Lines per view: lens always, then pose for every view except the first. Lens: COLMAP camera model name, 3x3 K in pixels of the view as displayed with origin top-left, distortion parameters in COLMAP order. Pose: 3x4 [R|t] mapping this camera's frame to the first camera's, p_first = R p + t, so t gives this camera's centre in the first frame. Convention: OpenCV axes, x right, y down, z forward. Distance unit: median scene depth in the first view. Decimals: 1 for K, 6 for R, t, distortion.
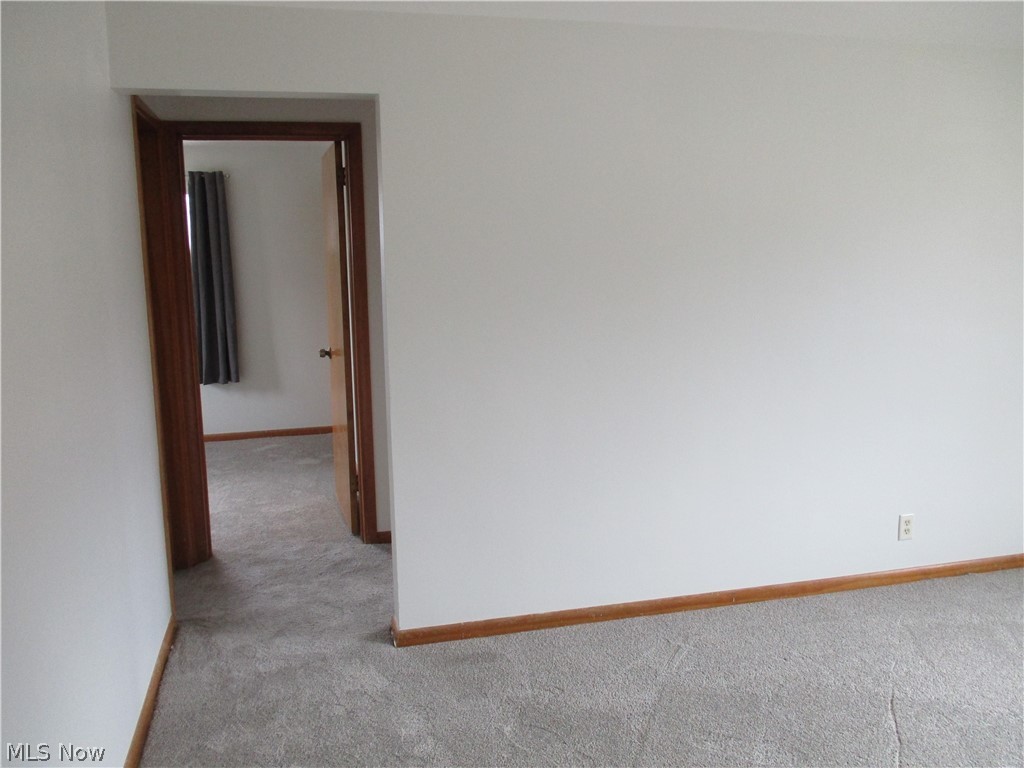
lens RADIAL K [[862.5, 0, 511.7], [0, 862.5, 384.0], [0, 0, 1]] dist [-0.009664, 0.005233]
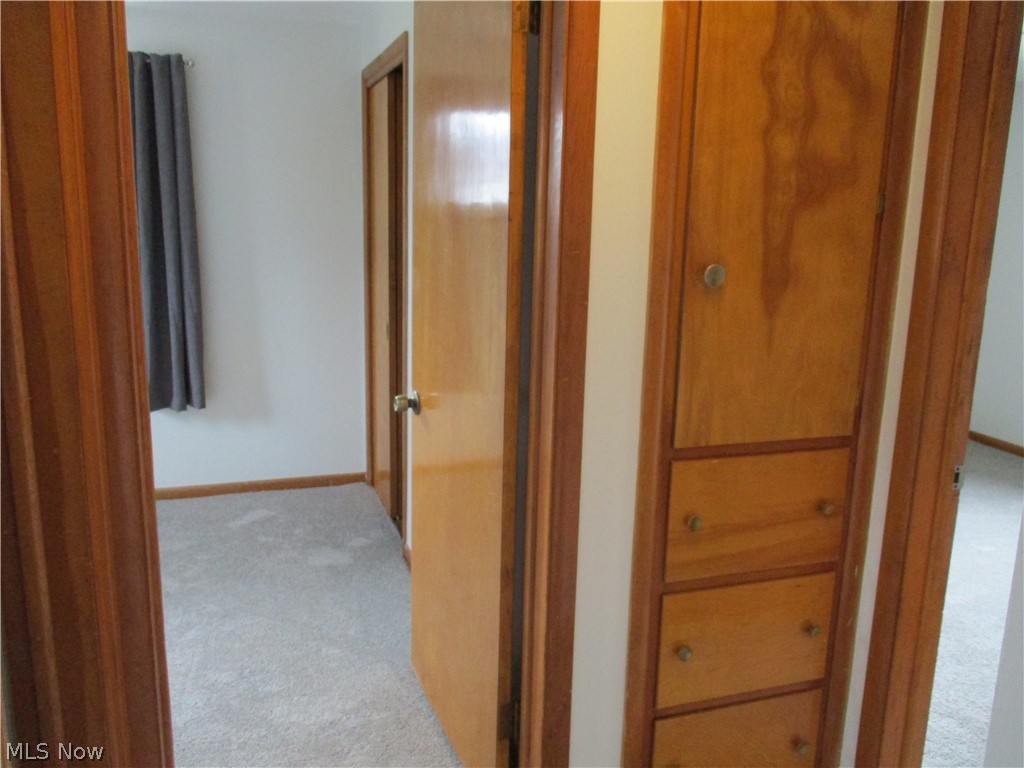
lens RADIAL K [[862.5, 0, 506.0], [0, 862.5, 383.6], [0, 0, 1]] dist [-0.009664, 0.005233]
pose [[0.997223, 0.025507, 0.069968, -0.150792], [-0.028825, 0.998487, 0.046827, -0.055898], [-0.068668, -0.048714, 0.996450, 0.387158]]
